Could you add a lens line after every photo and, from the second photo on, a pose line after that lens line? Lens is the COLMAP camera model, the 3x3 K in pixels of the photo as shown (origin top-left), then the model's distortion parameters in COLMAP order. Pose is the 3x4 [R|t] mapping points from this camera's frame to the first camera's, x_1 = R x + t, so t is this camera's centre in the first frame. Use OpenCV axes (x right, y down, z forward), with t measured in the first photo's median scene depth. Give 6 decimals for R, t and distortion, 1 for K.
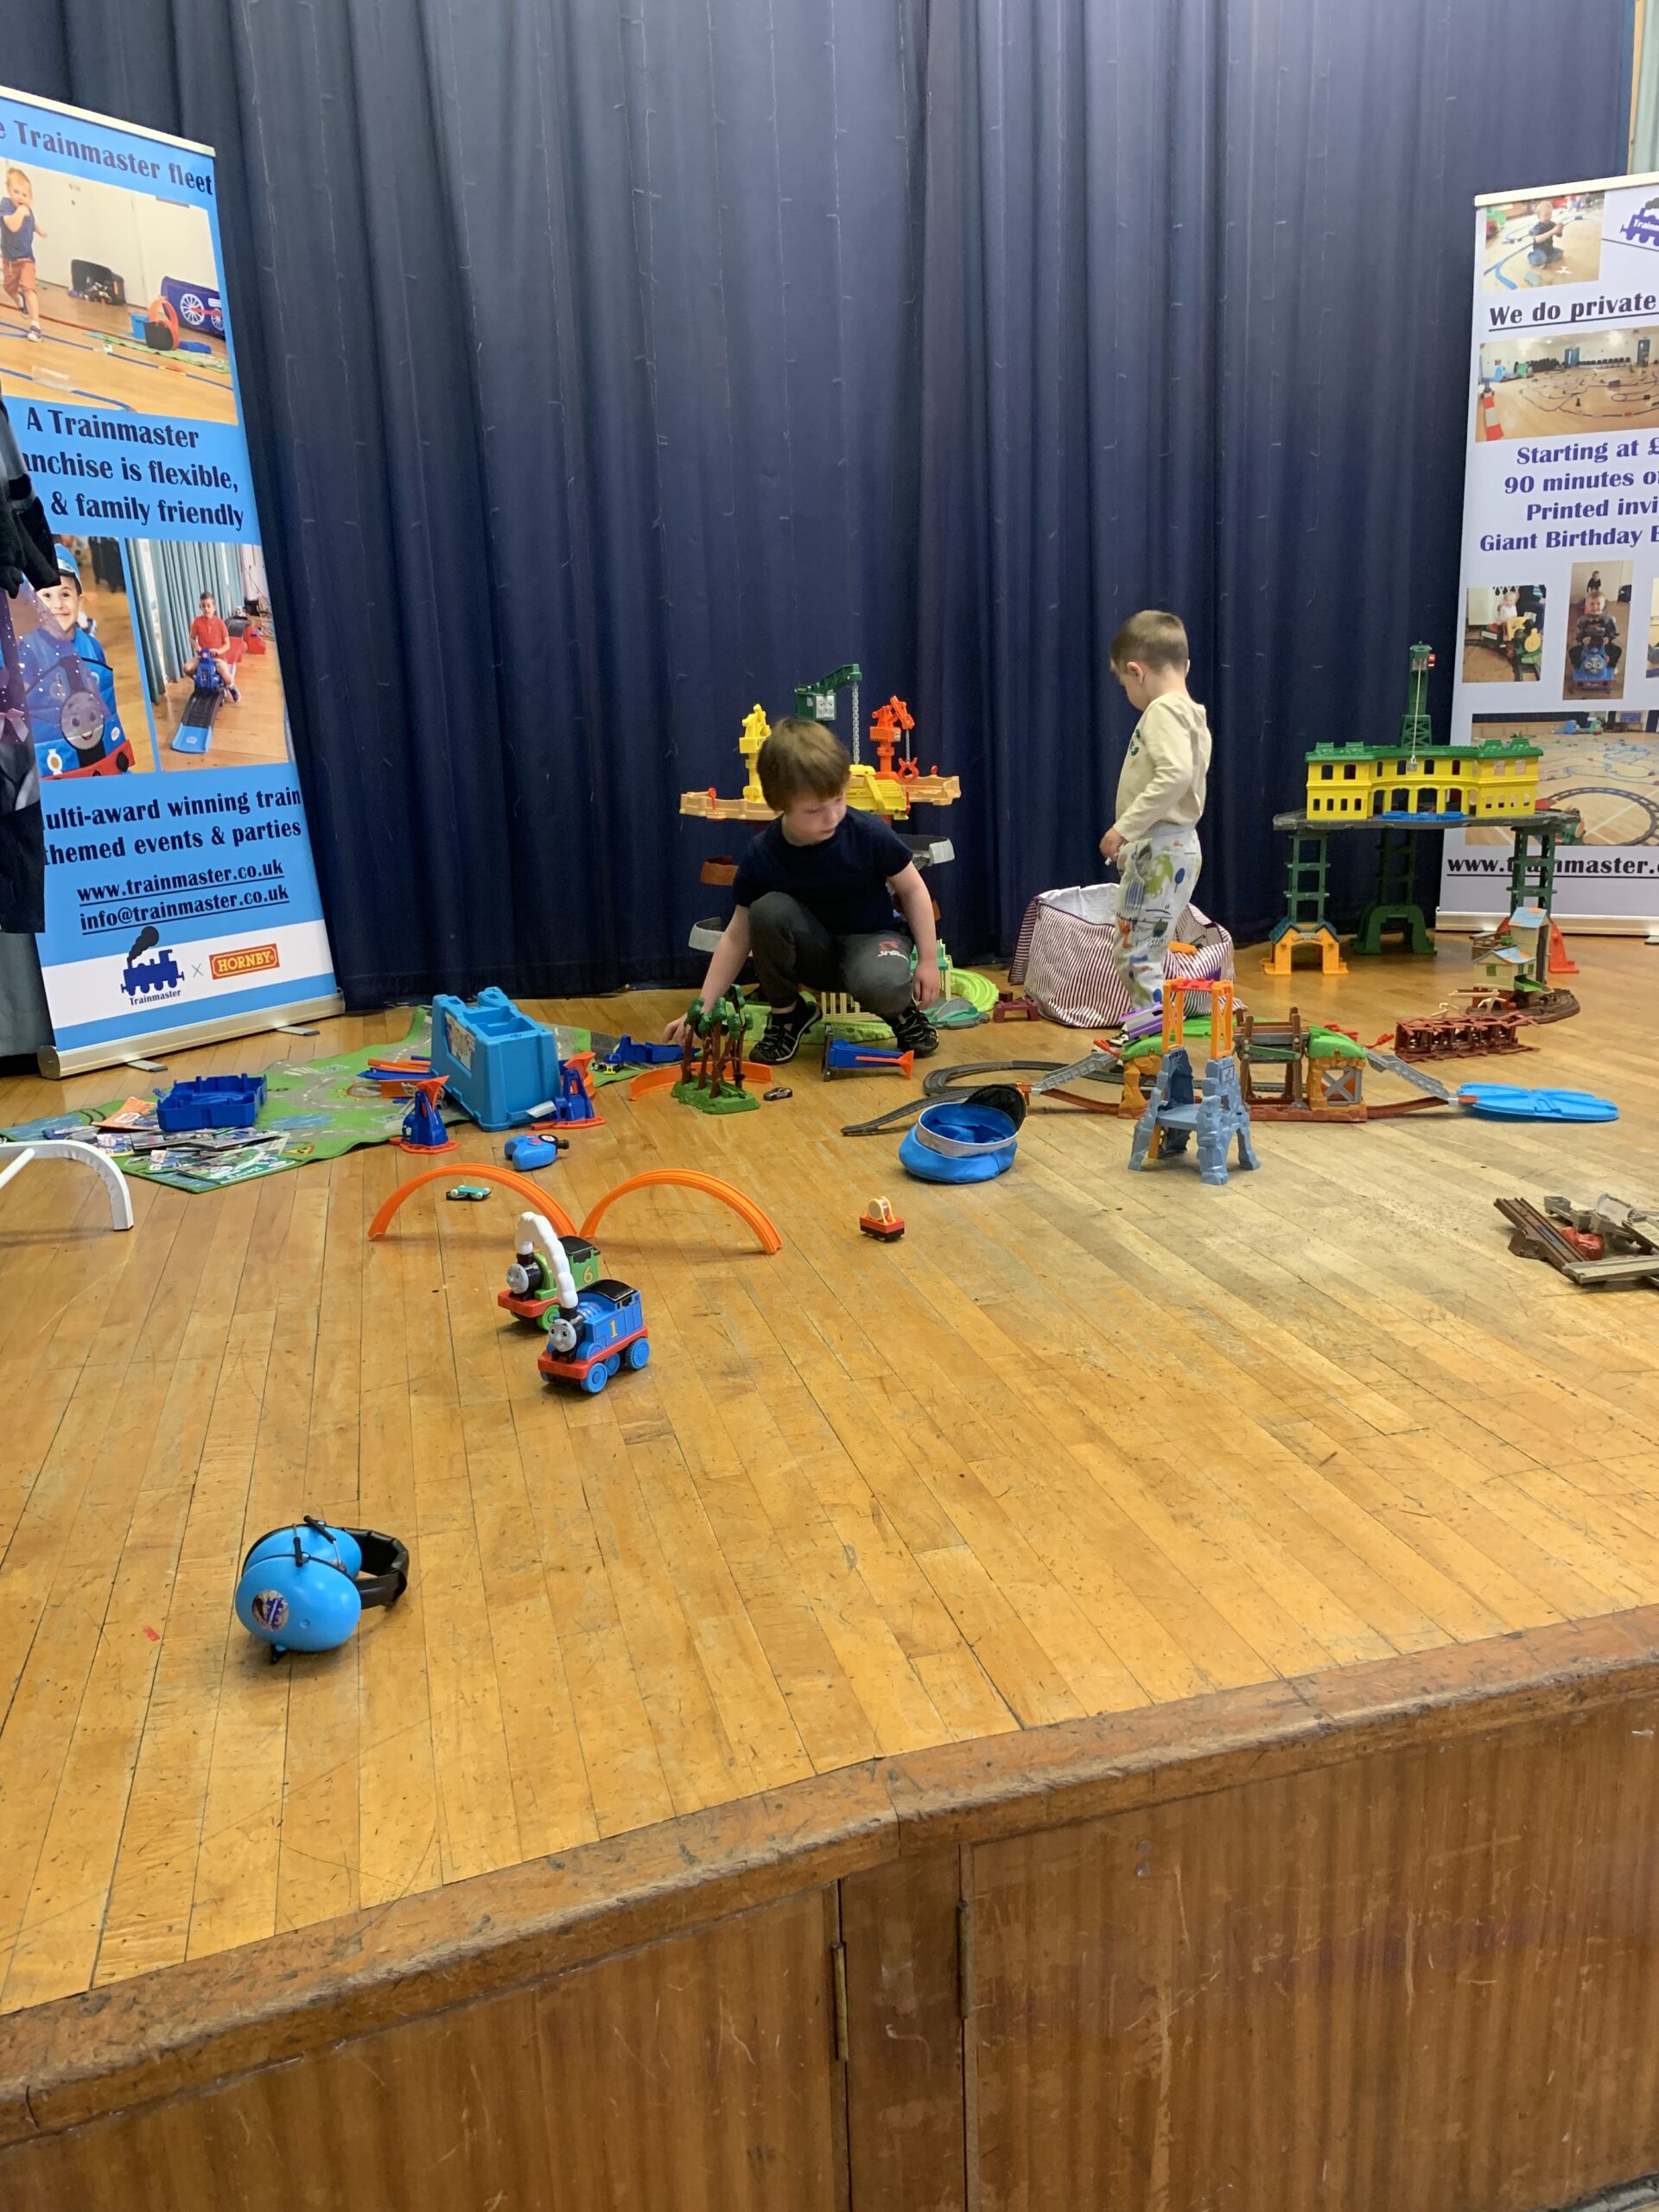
lens RADIAL K [[1669.3, 0, 825.2], [0, 1669.3, 1117.9], [0, 0, 1]] dist [0.021403, -0.021124]
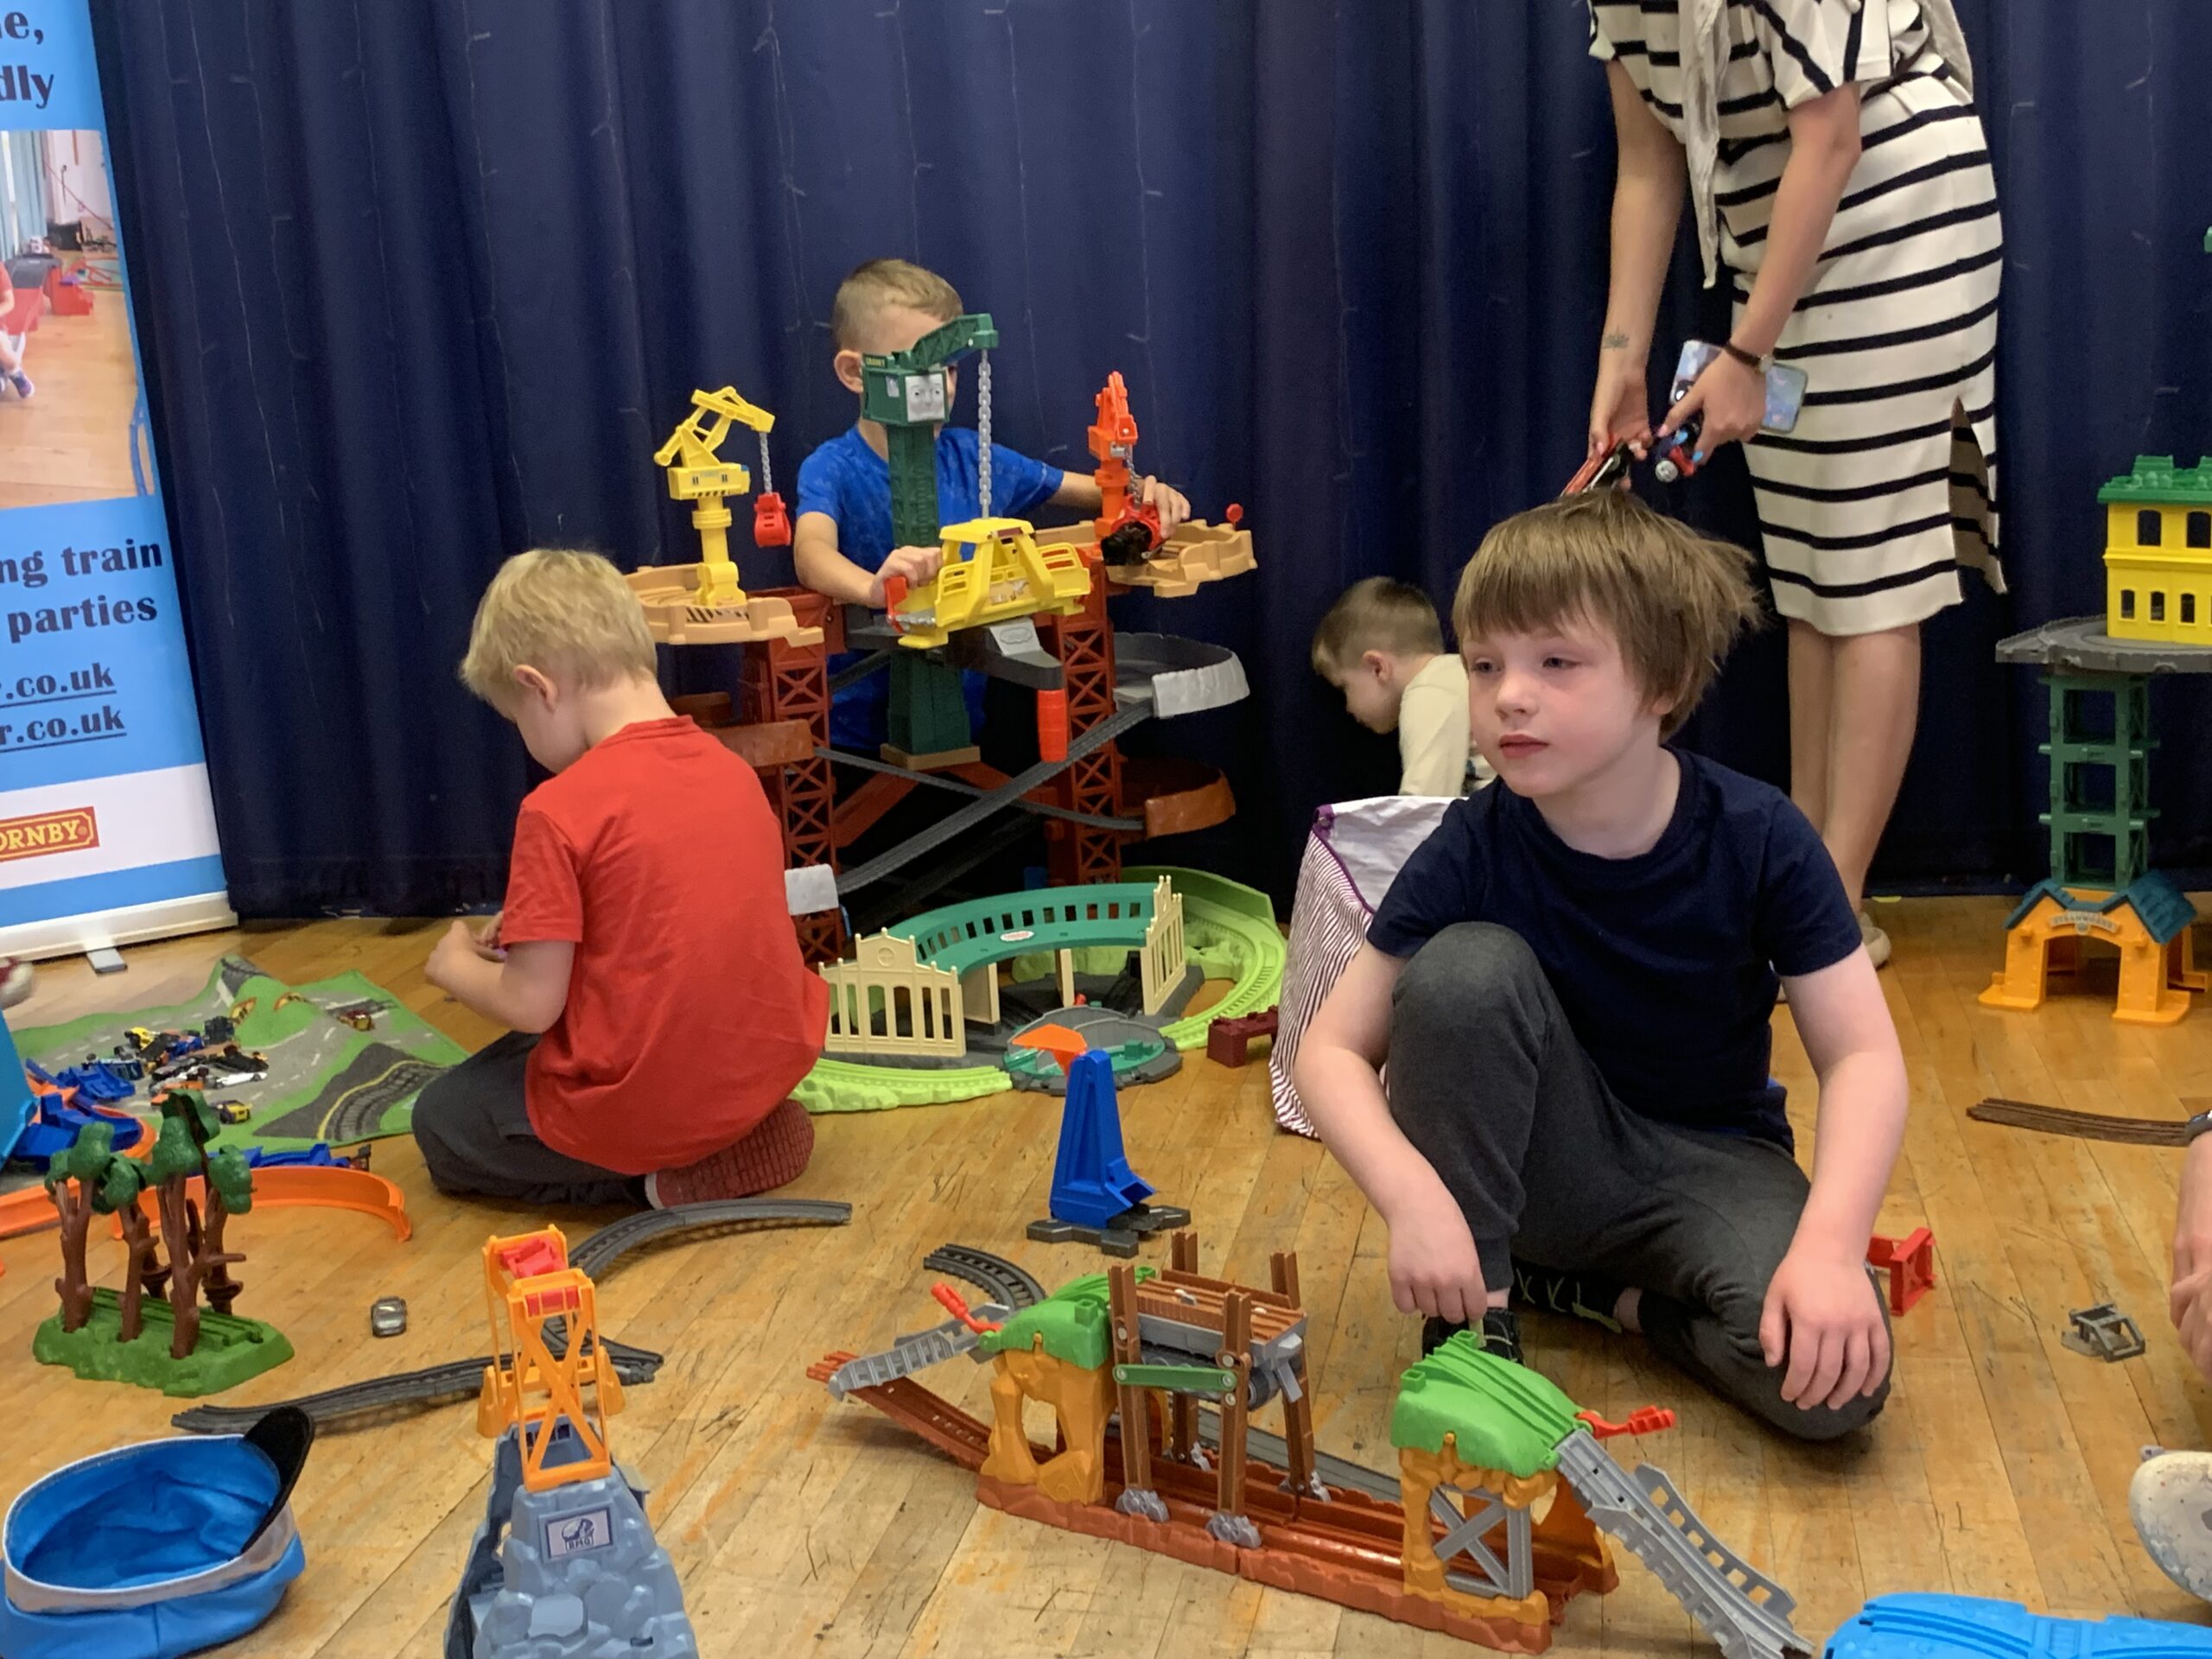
lens RADIAL K [[2603.9, 0, 1104.9], [0, 2603.9, 816.5], [0, 0, 1]] dist [0.044859, 0.000000]
pose [[0.894004, 0.063673, -0.443511, 0.390127], [-0.078974, 0.996747, -0.016092, -0.113975], [0.441044, 0.049412, 0.896124, 0.339703]]
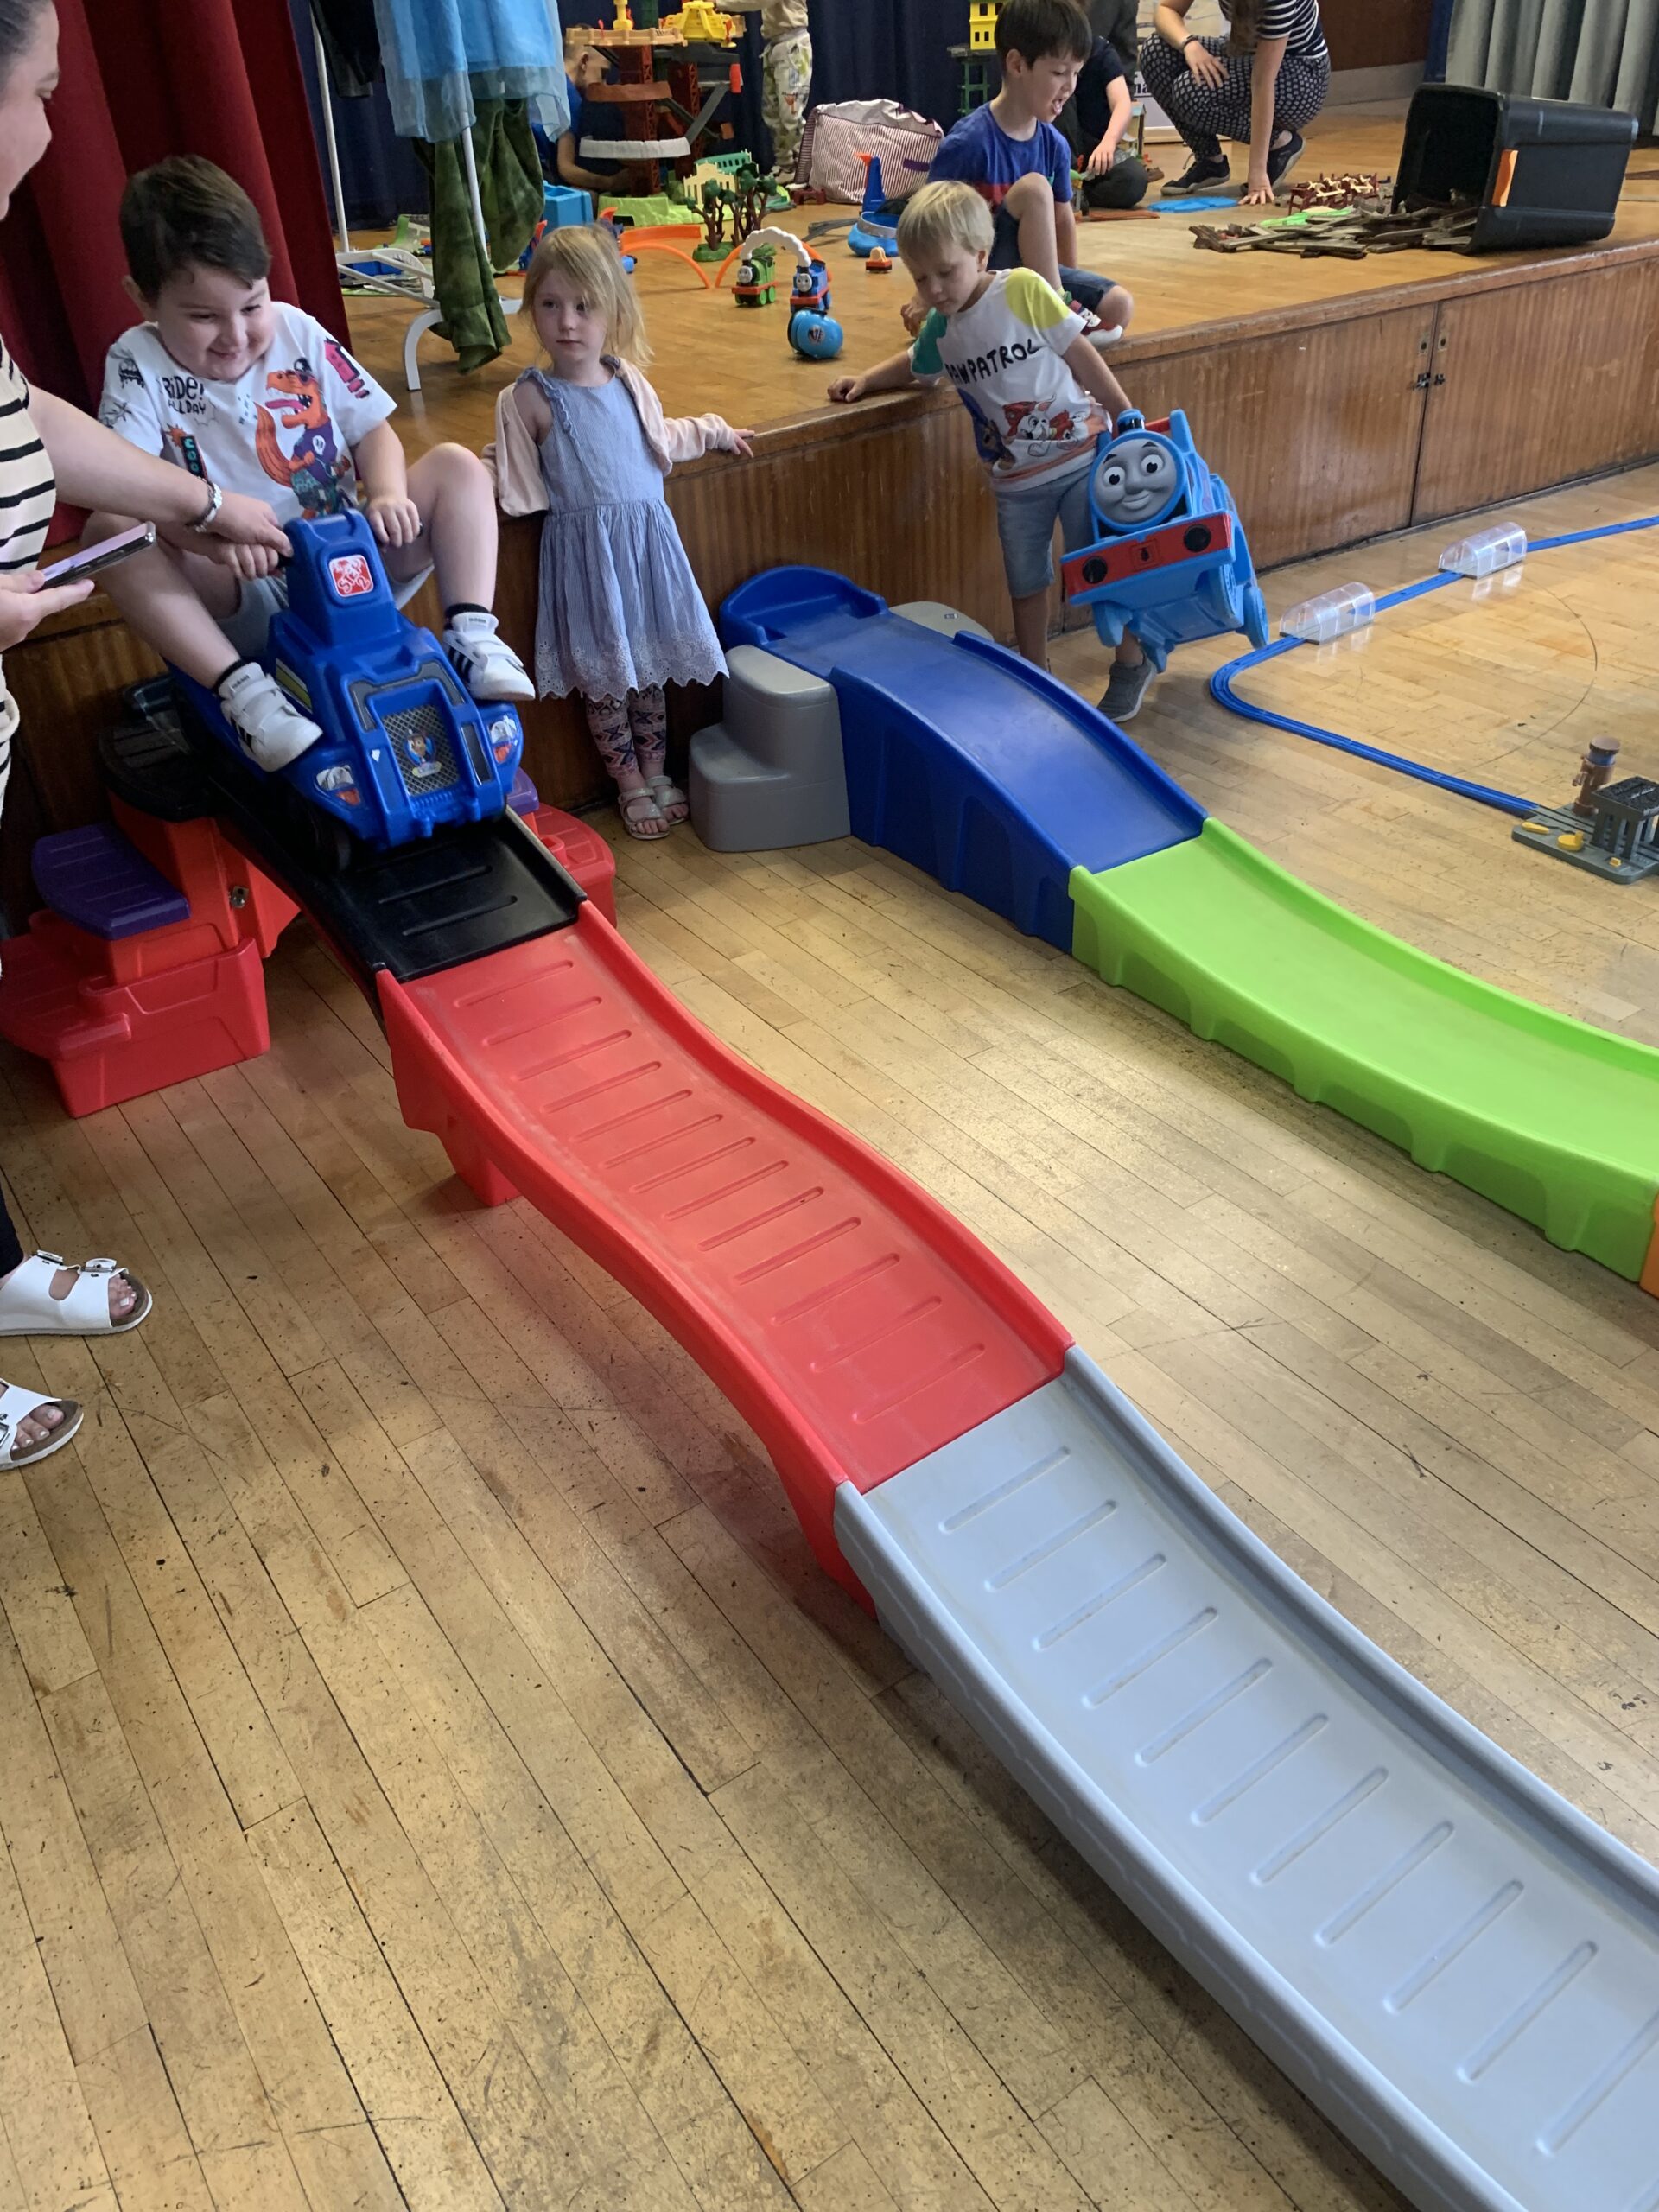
lens RADIAL K [[1669.3, 0, 839.9], [0, 1669.3, 1111.6], [0, 0, 1]] dist [0.021403, -0.021124]
pose [[0.939351, -0.199376, 0.279049, -0.425060], [0.098704, 0.936397, 0.336776, 0.188843], [-0.328445, -0.288807, 0.899285, -0.540305]]
